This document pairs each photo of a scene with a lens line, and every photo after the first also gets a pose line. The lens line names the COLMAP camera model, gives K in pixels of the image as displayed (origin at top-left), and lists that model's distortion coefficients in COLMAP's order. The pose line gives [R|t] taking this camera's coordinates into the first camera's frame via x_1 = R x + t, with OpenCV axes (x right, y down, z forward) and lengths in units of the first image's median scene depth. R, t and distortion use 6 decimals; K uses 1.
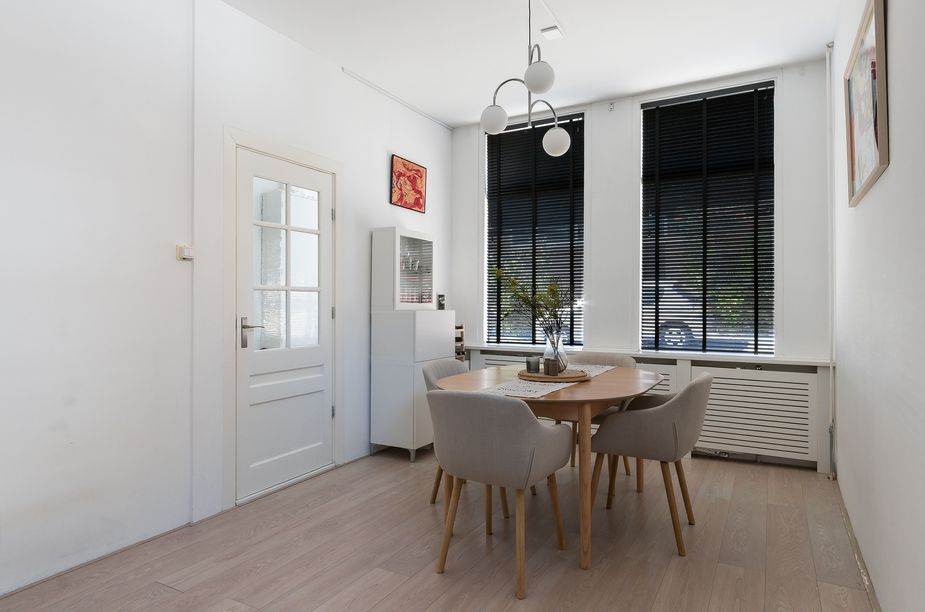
lens RADIAL K [[536.4, 0, 468.4], [0, 536.4, 293.4], [0, 0, 1]] dist [-0.001149, -0.001905]
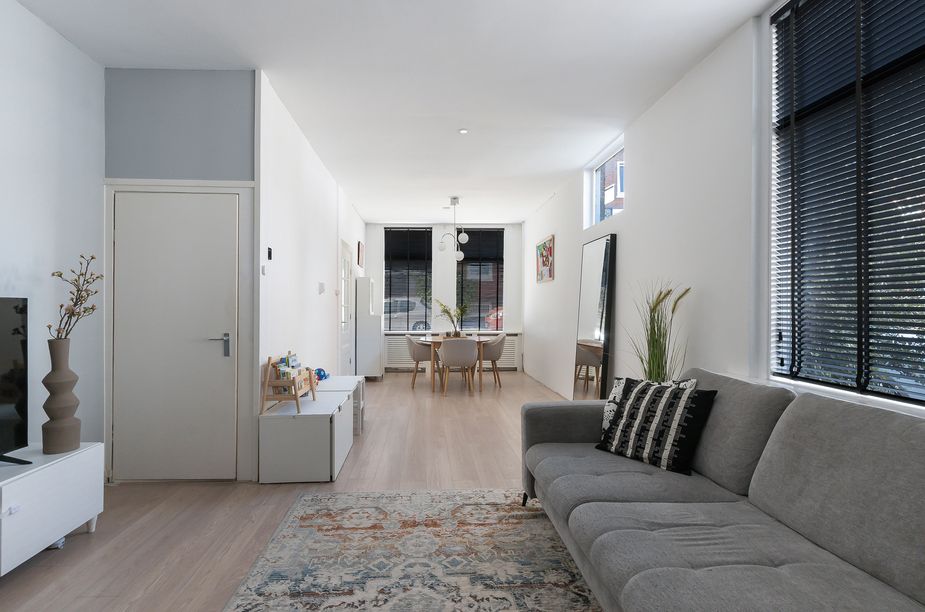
lens RADIAL K [[447.5, 0, 440.9], [0, 447.5, 310.3], [0, 0, 1]] dist [0.004053, -0.001859]
pose [[0.848988, -0.002431, 0.528406, -0.856443], [-0.007607, 0.999830, 0.016821, -0.021576], [-0.528357, -0.018301, 0.848825, -0.717720]]
